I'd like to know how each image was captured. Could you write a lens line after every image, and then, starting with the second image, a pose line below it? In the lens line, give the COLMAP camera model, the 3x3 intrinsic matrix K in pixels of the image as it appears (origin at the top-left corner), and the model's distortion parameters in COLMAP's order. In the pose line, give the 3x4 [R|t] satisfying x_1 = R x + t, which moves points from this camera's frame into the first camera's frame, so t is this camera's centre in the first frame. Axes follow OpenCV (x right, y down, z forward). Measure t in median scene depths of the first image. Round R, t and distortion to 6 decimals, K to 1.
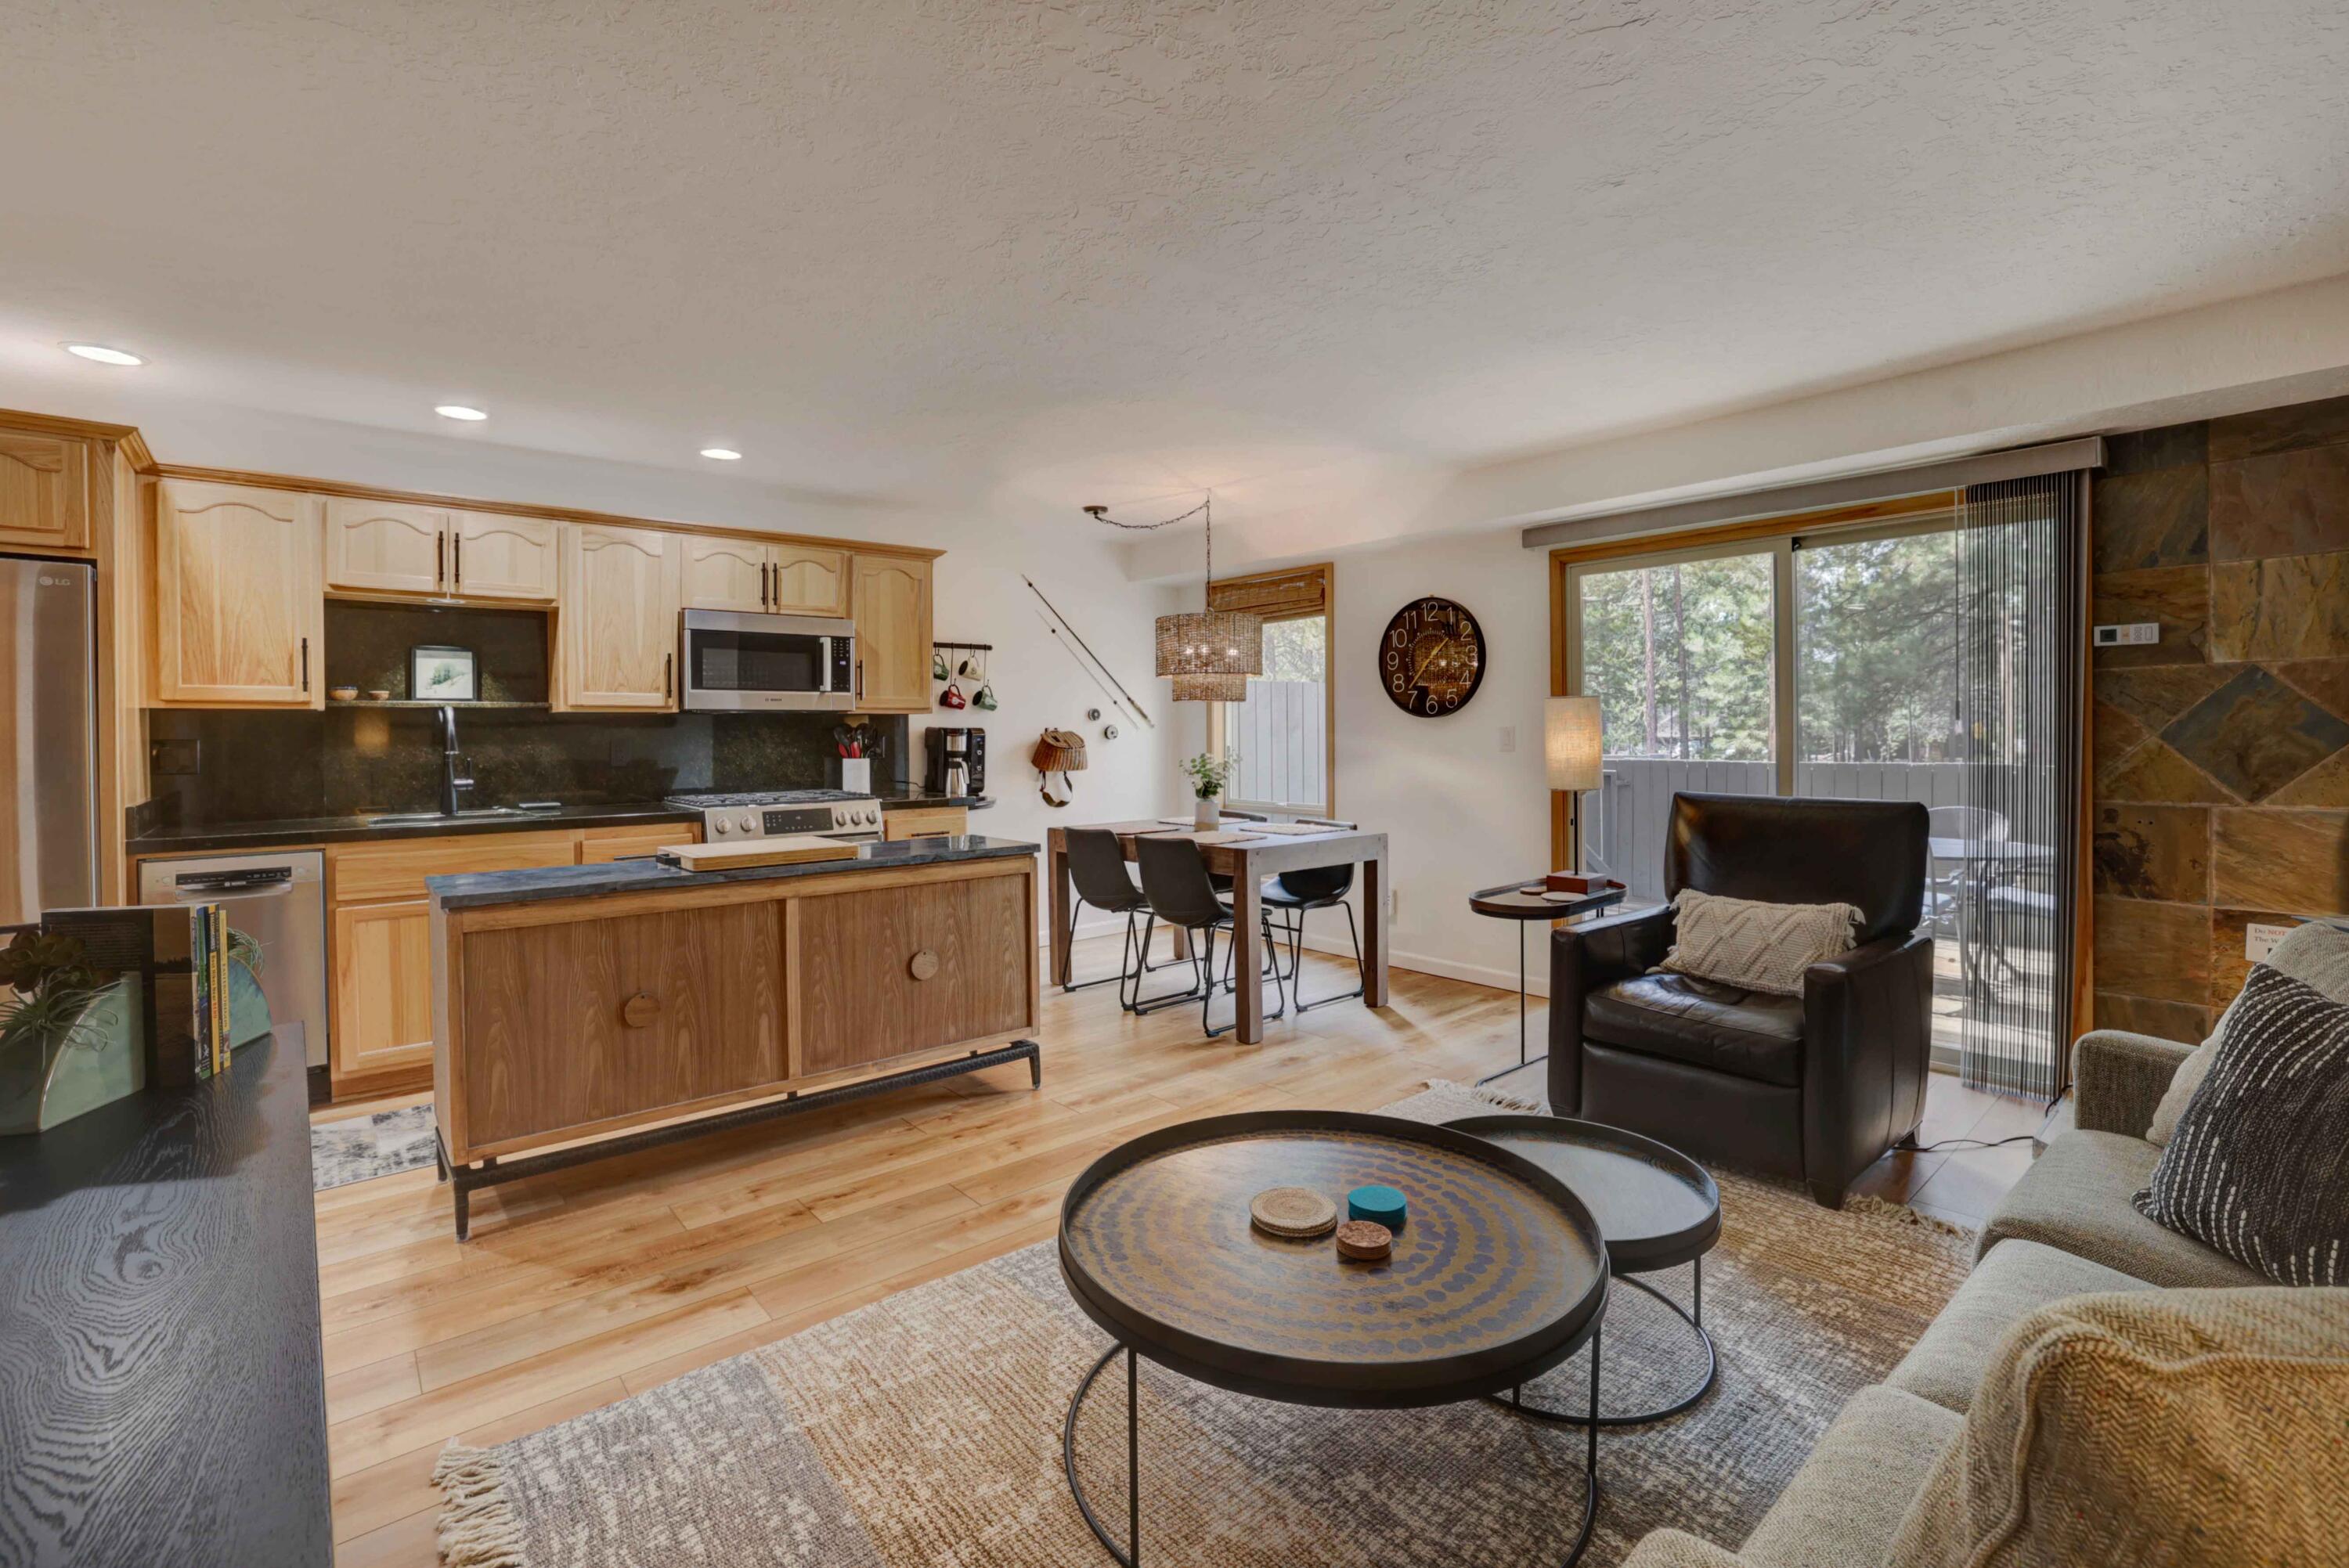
lens RADIAL K [[1032.0, 0, 1161.9], [0, 1032.0, 742.3], [0, 0, 1]] dist [-0.046696, 0.015817]
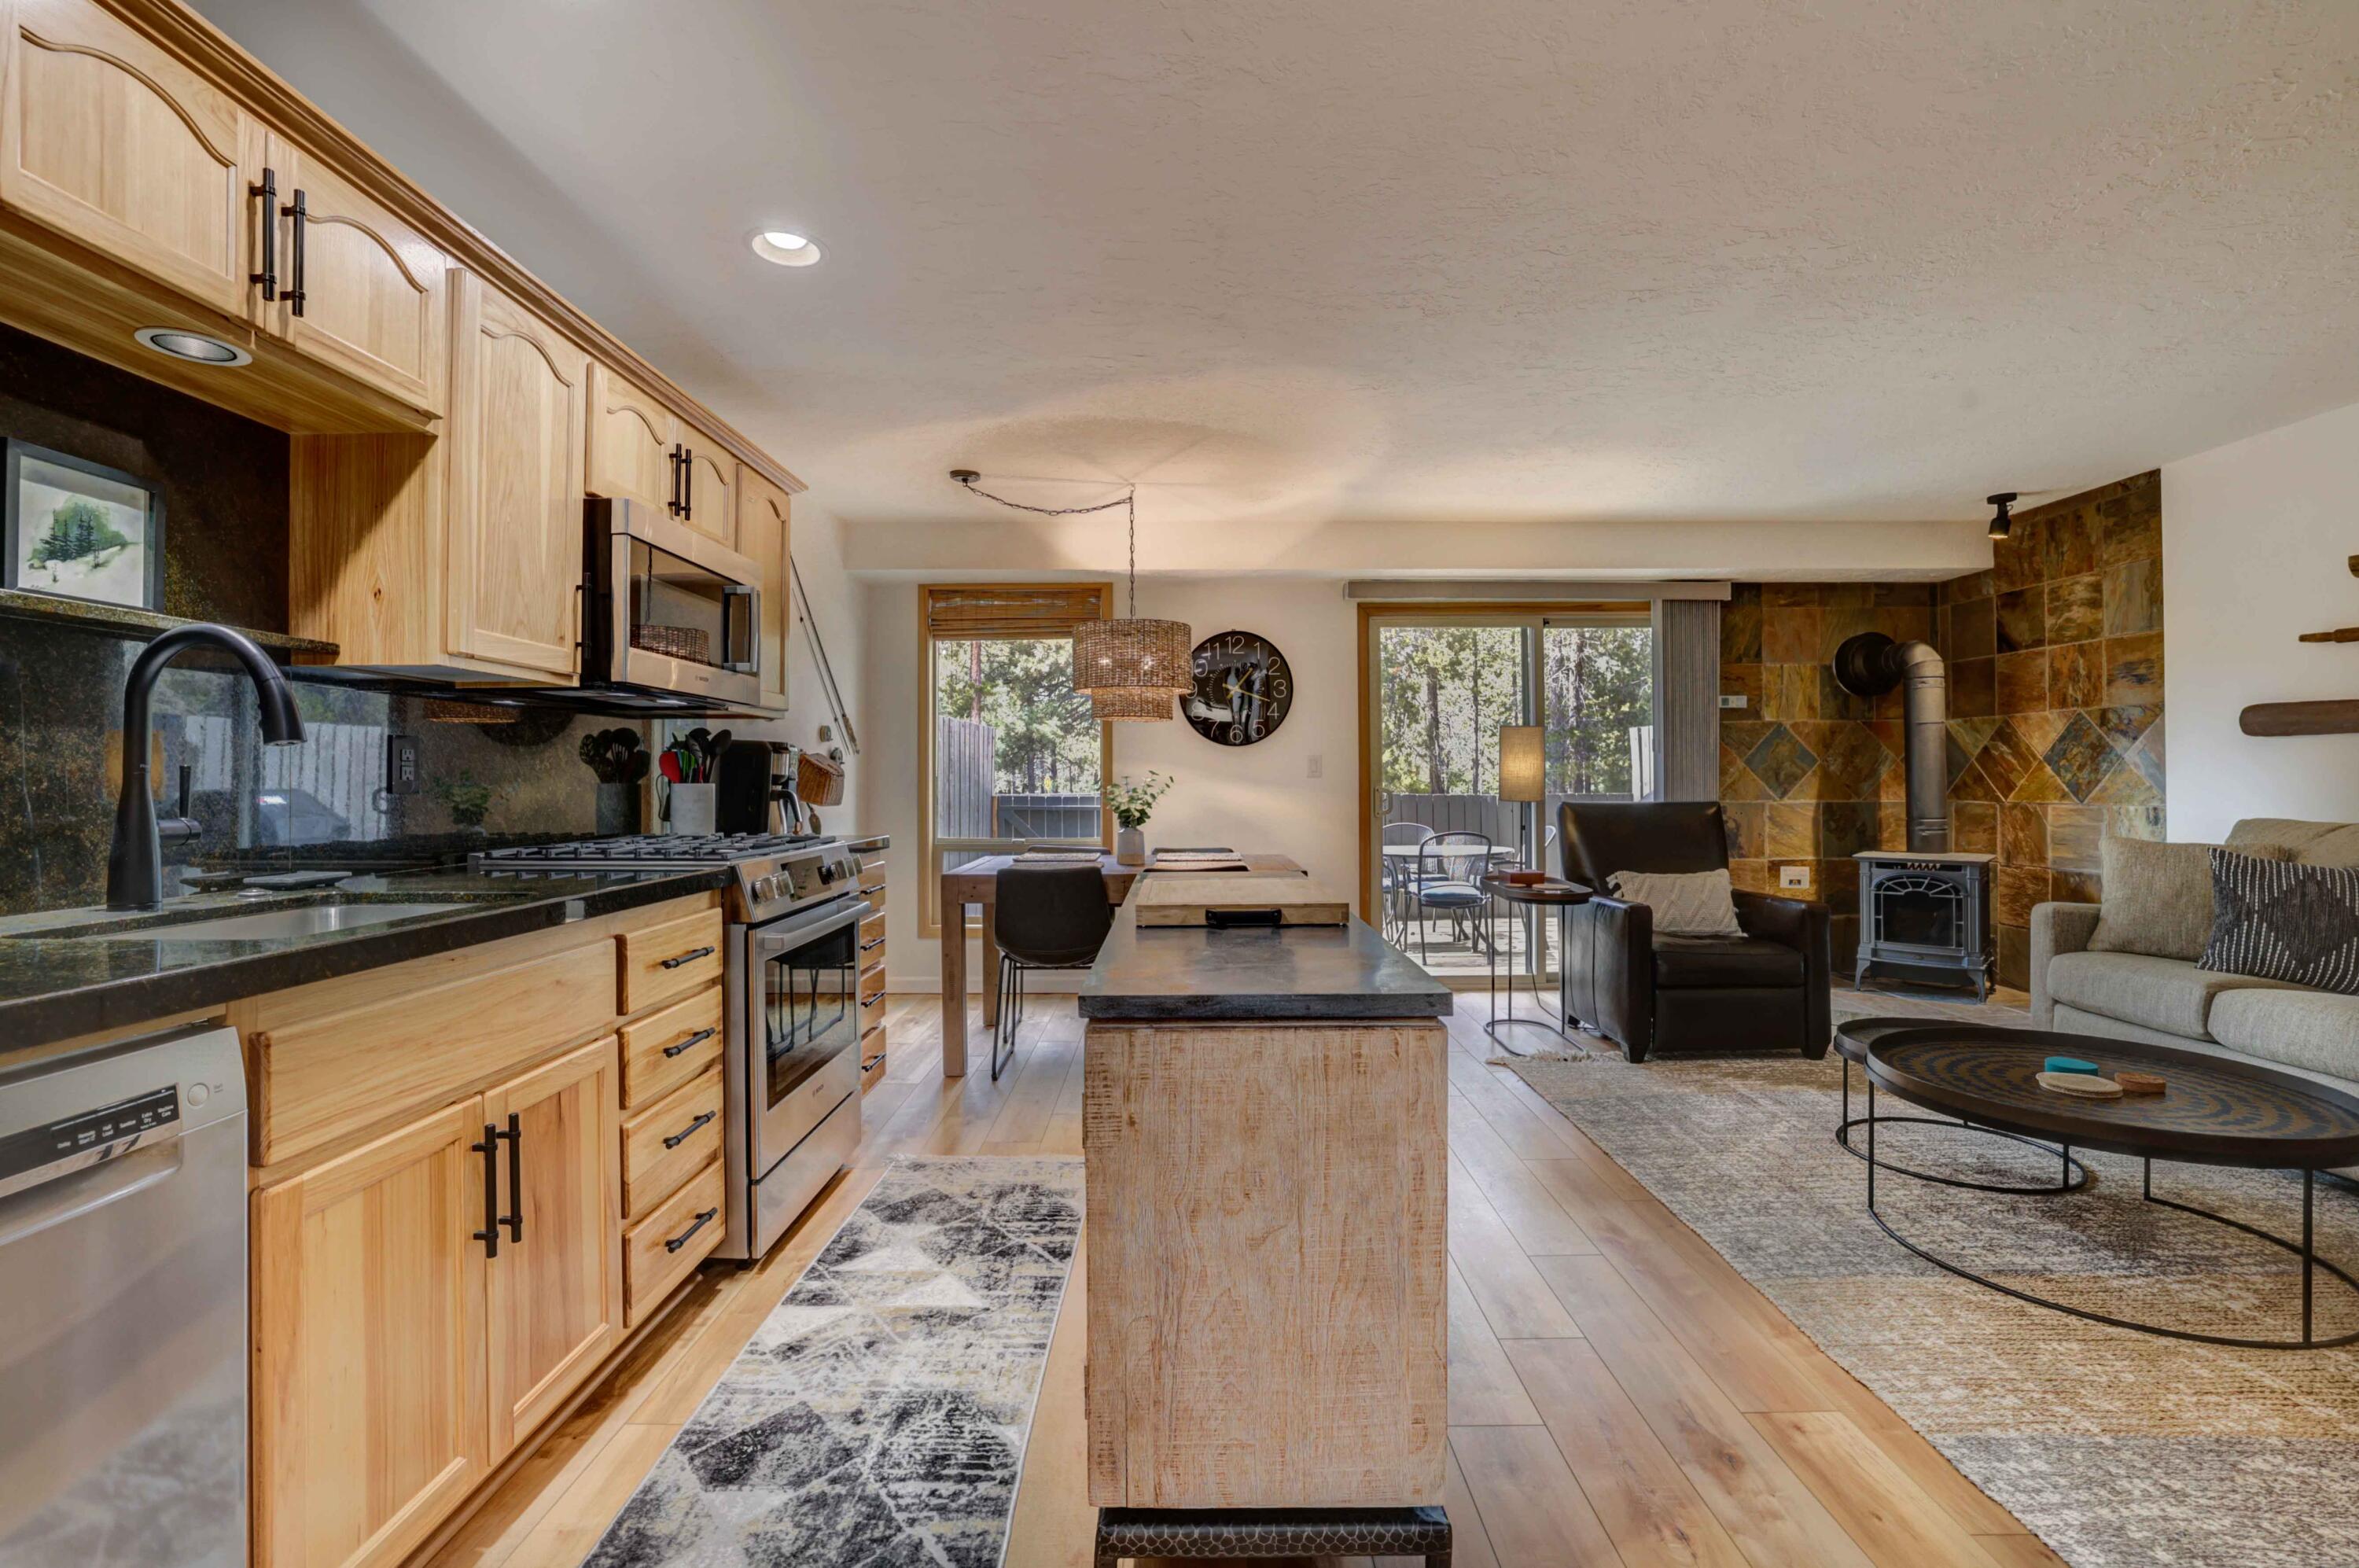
lens RADIAL K [[1036.5, 0, 1175.3], [0, 1036.5, 771.5], [0, 0, 1]] dist [-0.046696, 0.015817]
pose [[0.649376, 0.011321, 0.760383, -0.671753], [0.007316, 0.999750, -0.021132, 0.027567], [-0.760432, 0.019285, 0.649131, 0.422780]]
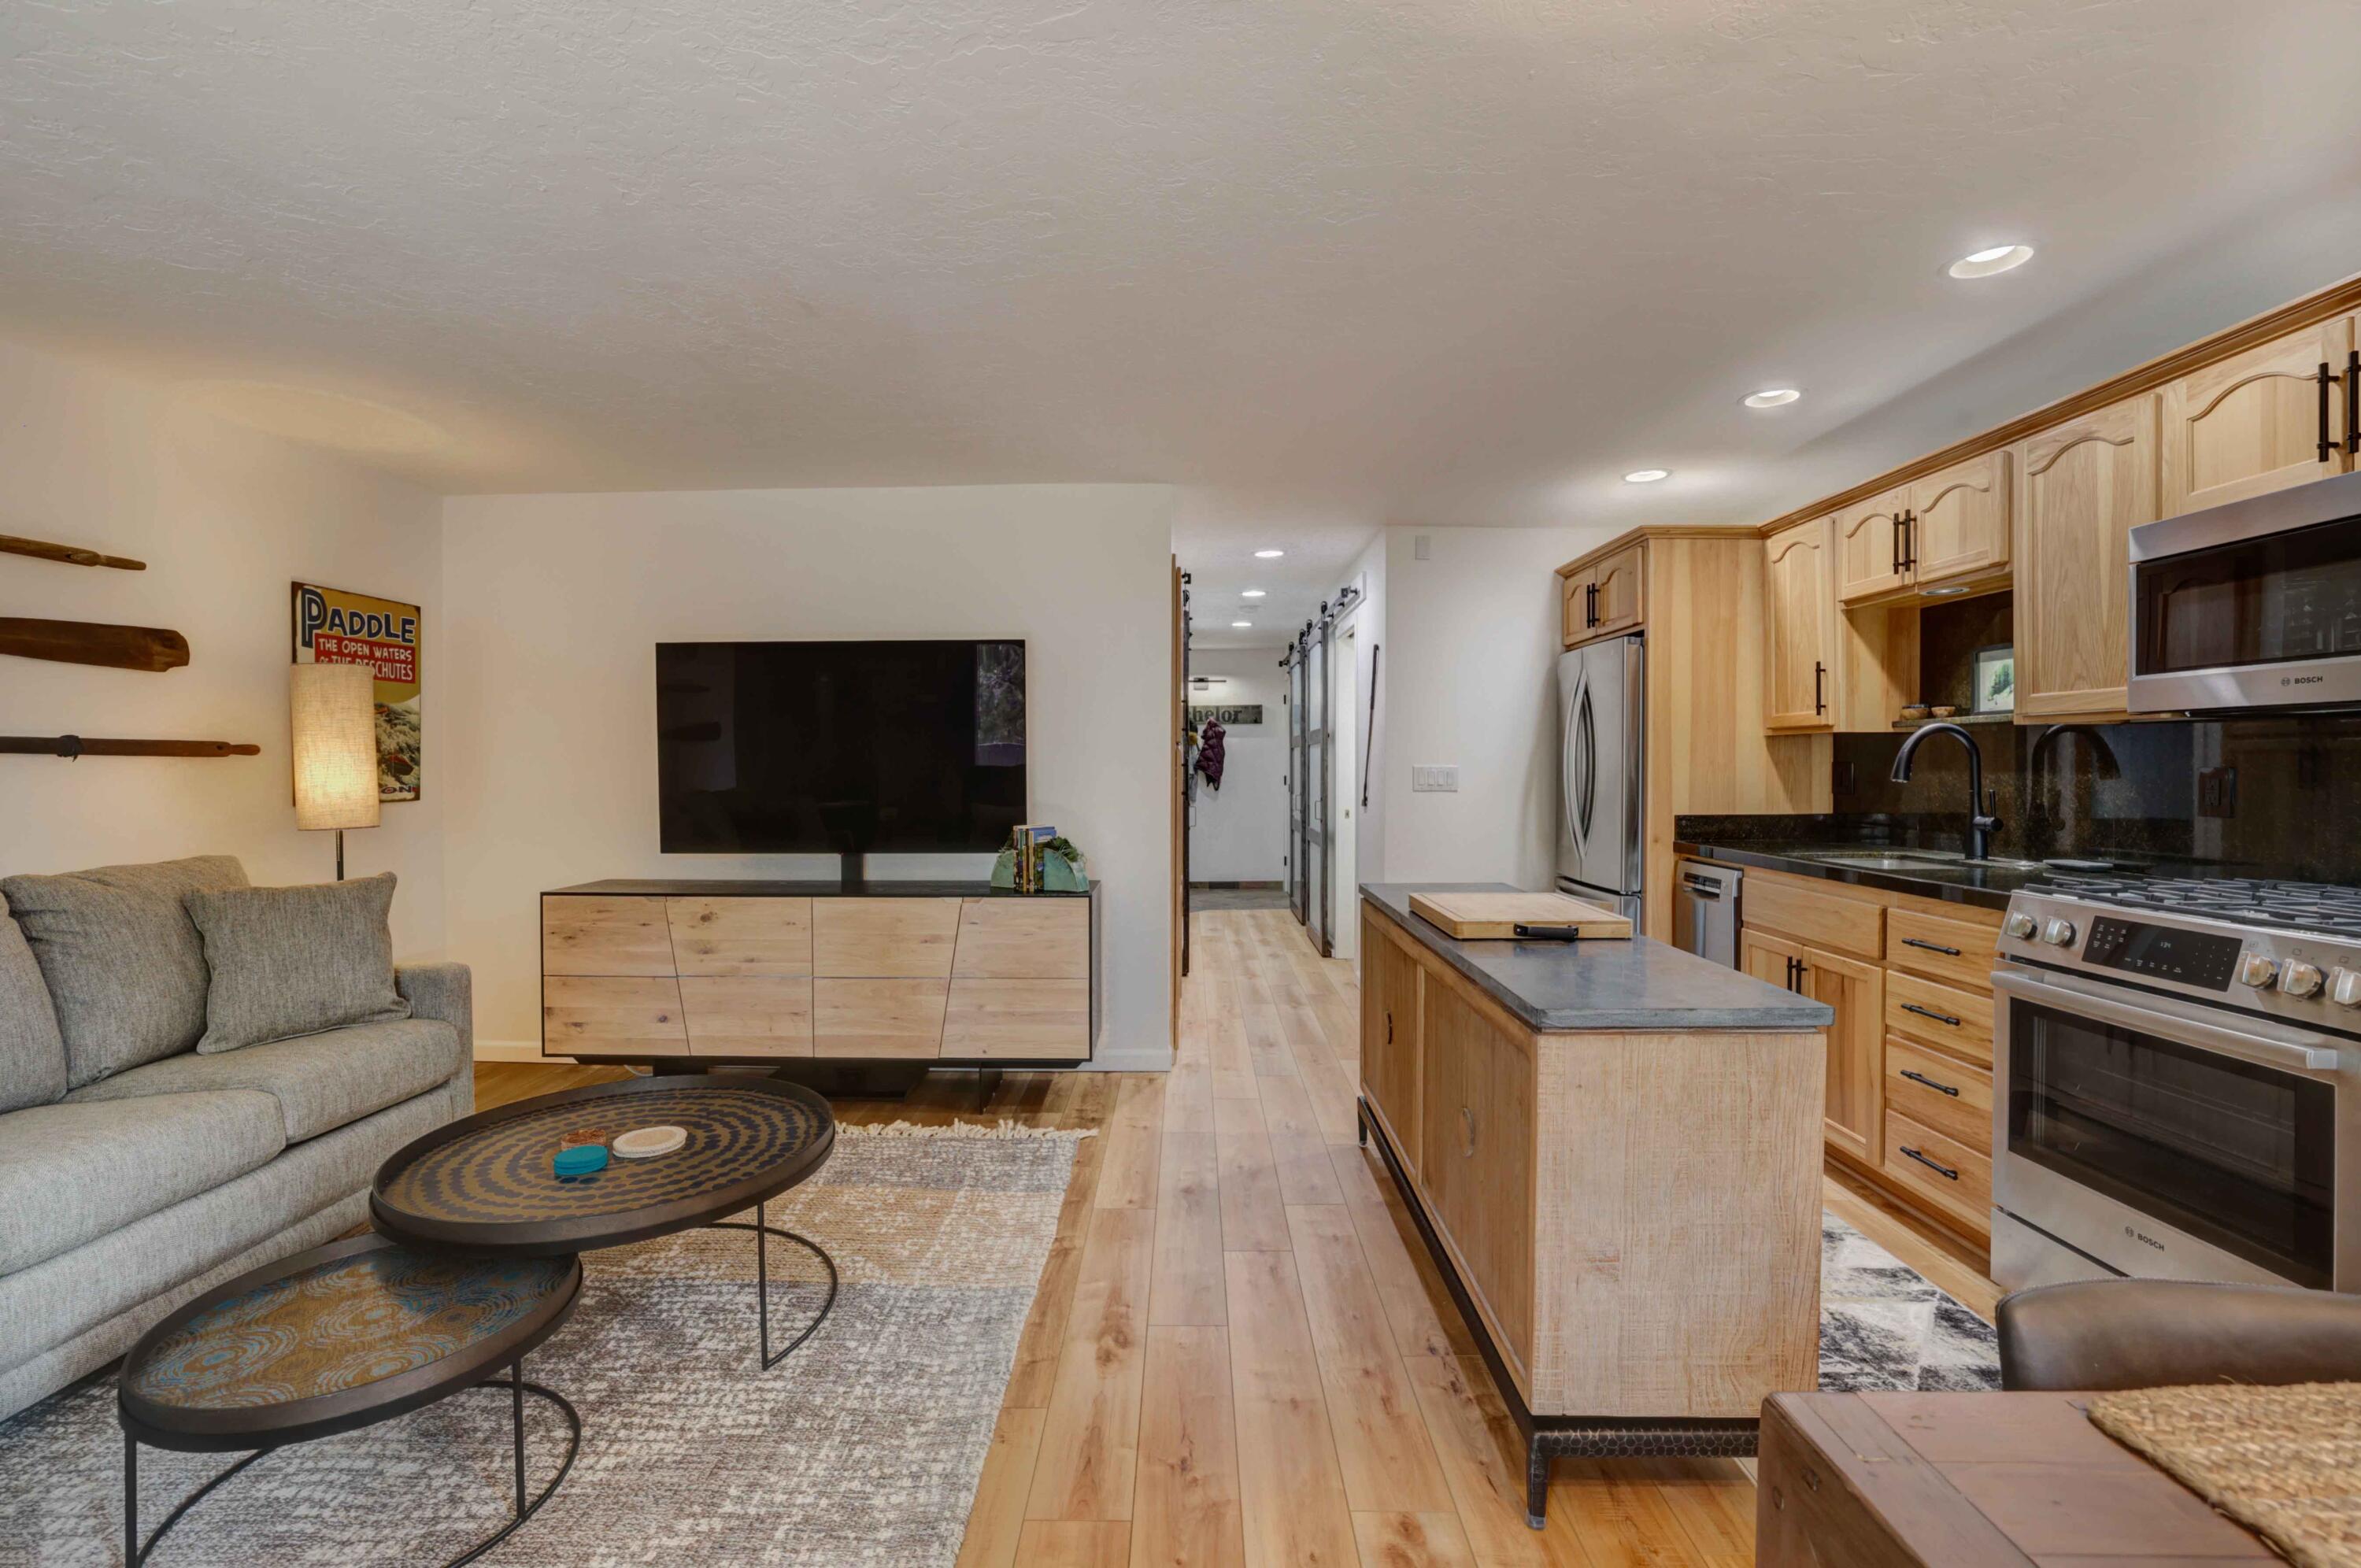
lens RADIAL K [[1037.3, 0, 1170.6], [0, 1037.3, 780.8], [0, 0, 1]] dist [-0.046696, 0.015817]
pose [[-0.657083, 0.022464, -0.753483, 0.267824], [0.002228, 0.999609, 0.027858, -0.012051], [0.753815, 0.016626, -0.656876, 0.949832]]
